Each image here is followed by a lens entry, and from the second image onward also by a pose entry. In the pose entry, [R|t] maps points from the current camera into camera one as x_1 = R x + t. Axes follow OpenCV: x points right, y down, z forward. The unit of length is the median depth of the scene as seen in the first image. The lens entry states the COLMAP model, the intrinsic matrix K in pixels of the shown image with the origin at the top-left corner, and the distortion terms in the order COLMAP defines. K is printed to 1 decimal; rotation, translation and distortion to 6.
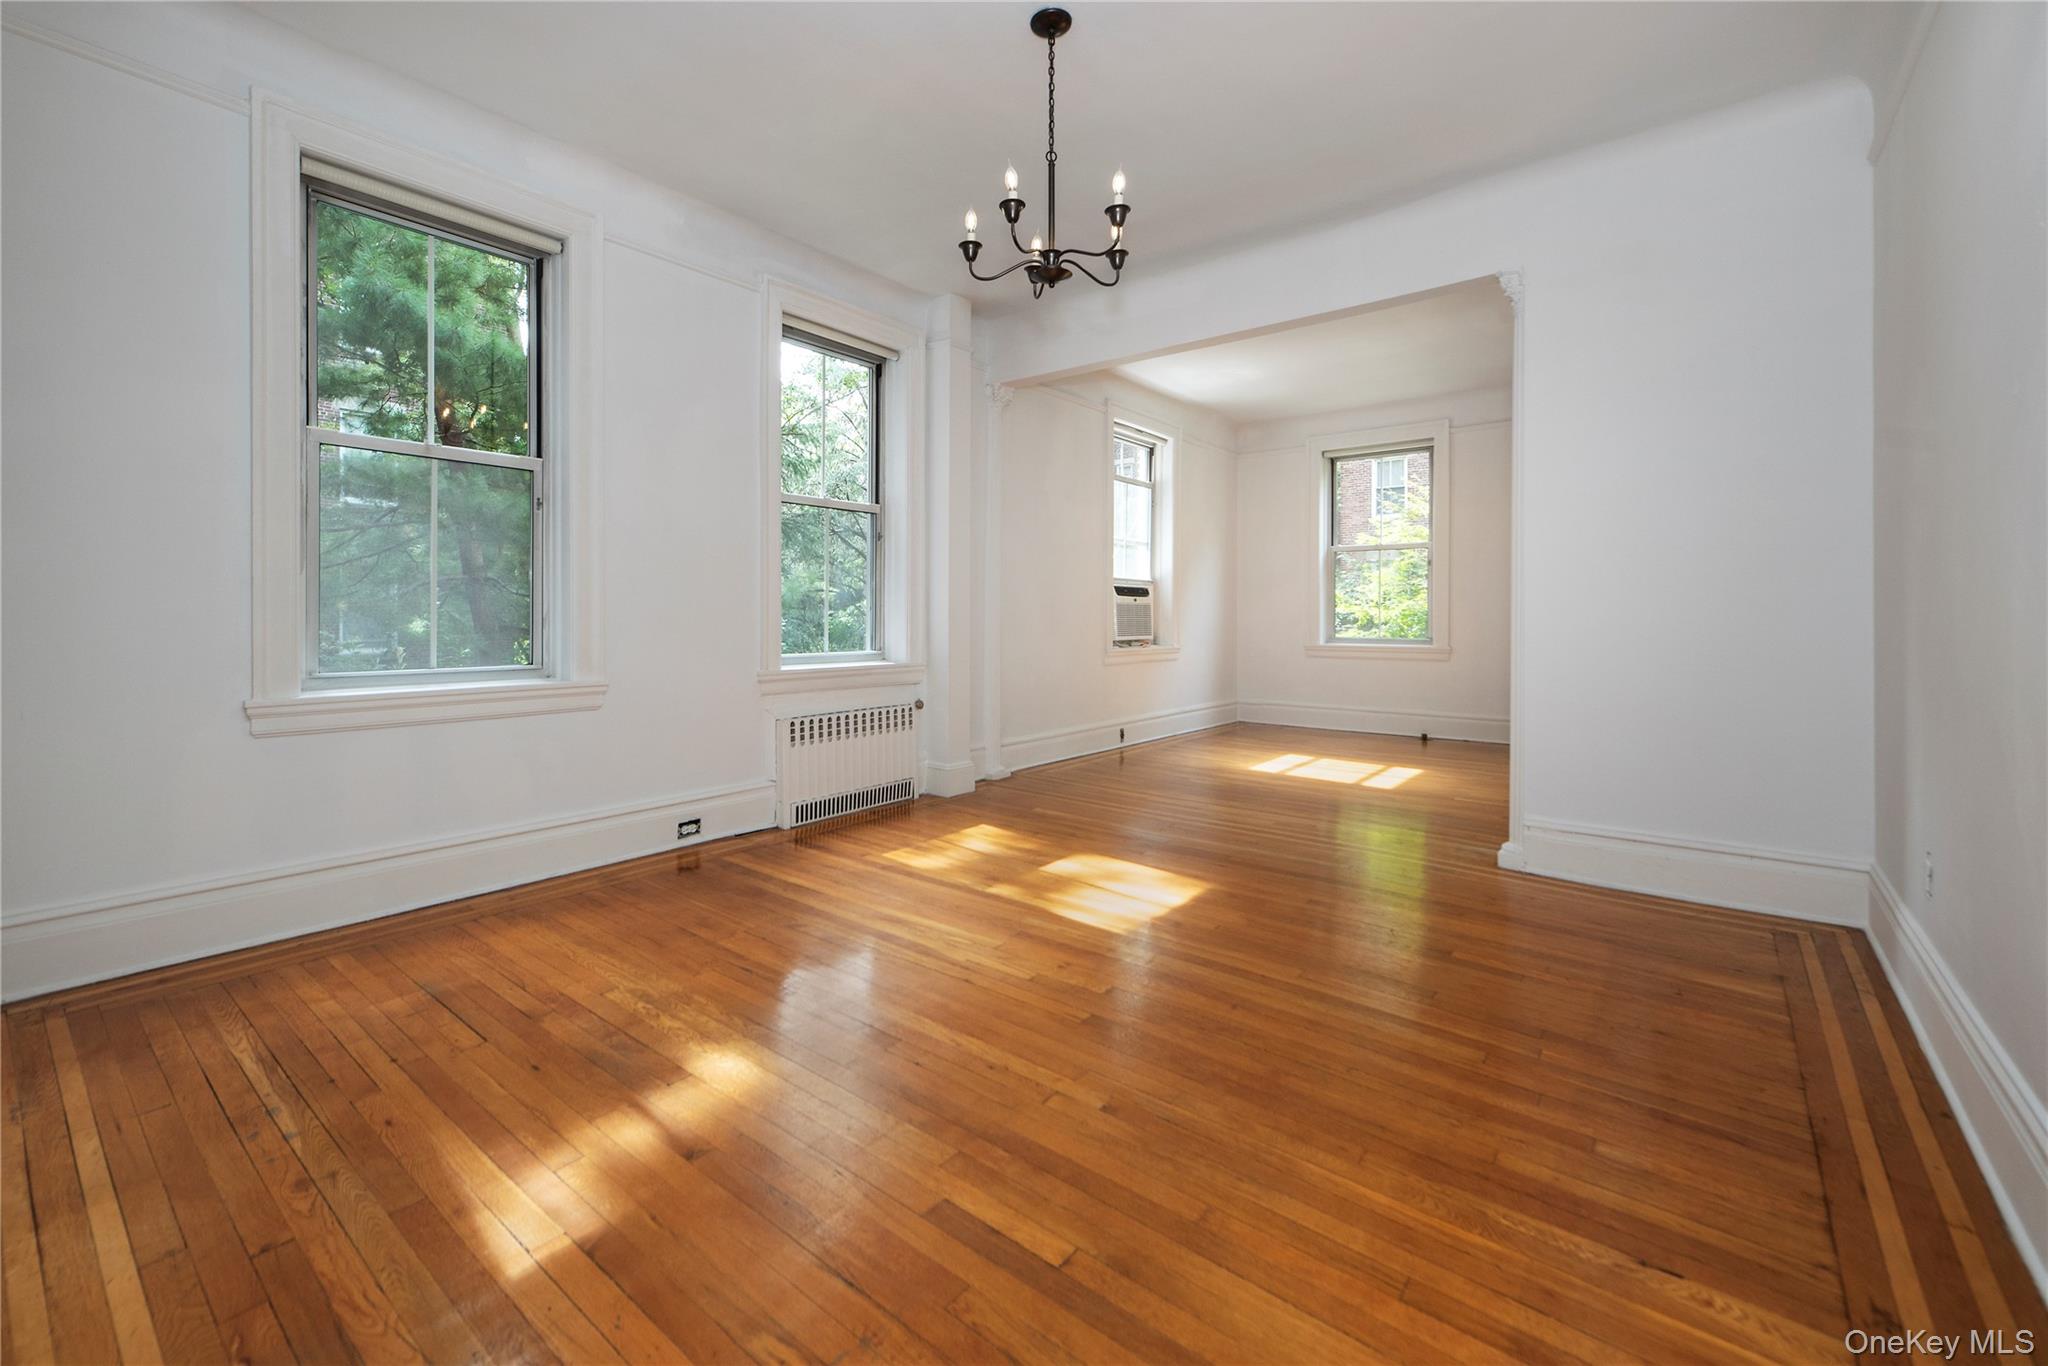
lens RADIAL K [[848.1, 0, 1035.5], [0, 848.1, 611.5], [0, 0, 1]] dist [0.002532, 0.000223]
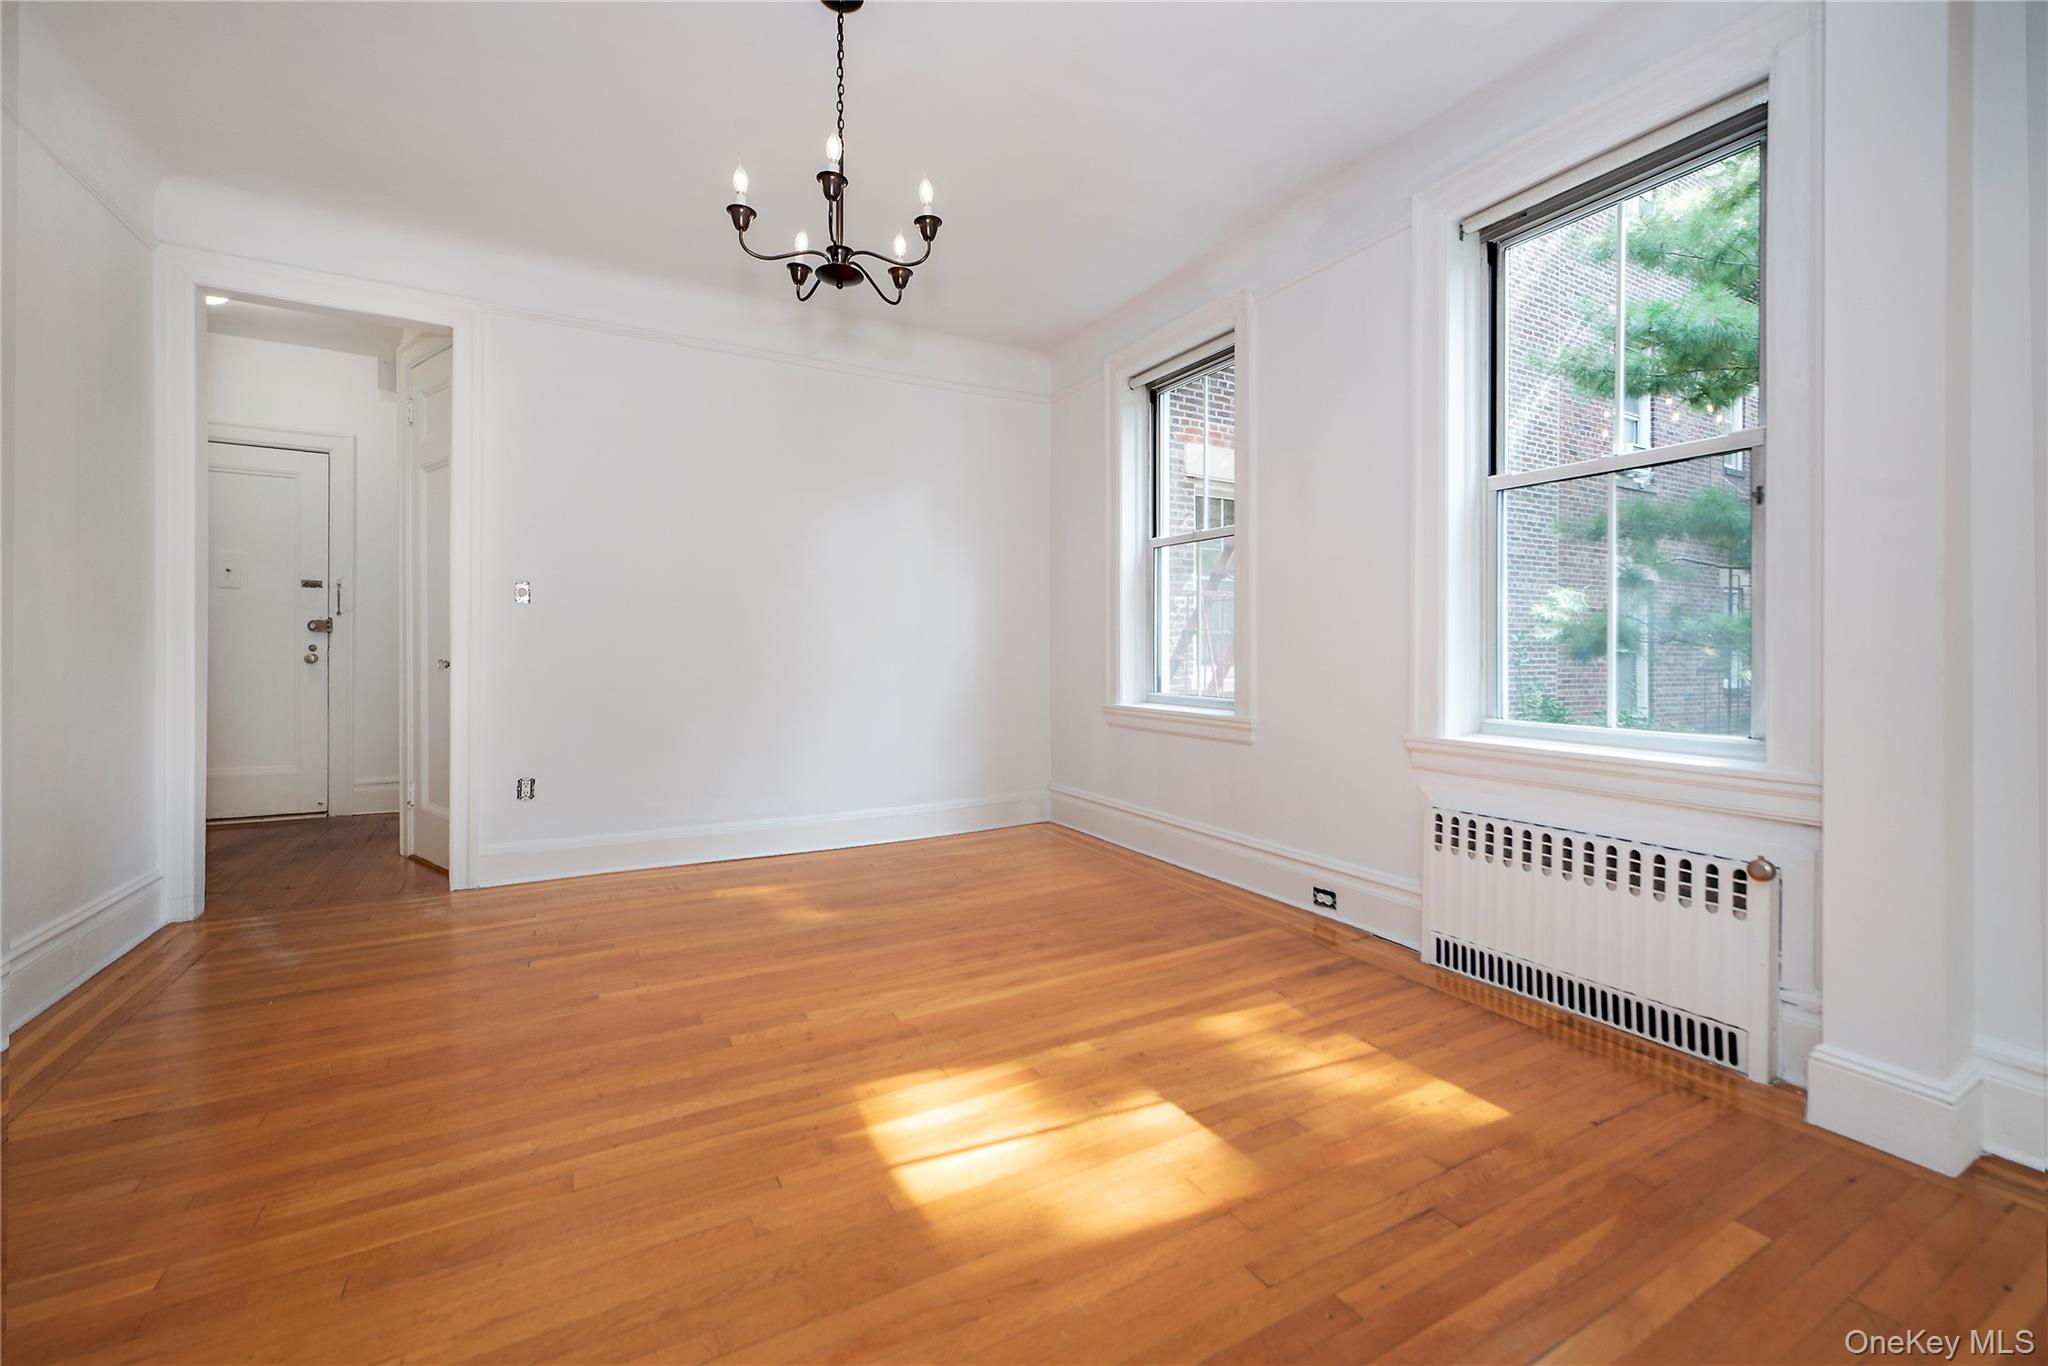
lens RADIAL K [[824.2, 0, 1022.8], [0, 824.2, 656.5], [0, 0, 1]] dist [-0.000557, -0.000058]
pose [[-0.383820, -0.001445, -0.923407, 0.643178], [-0.007550, 0.999970, 0.001573, 0.003143], [0.923377, 0.007576, -0.383820, 1.297489]]
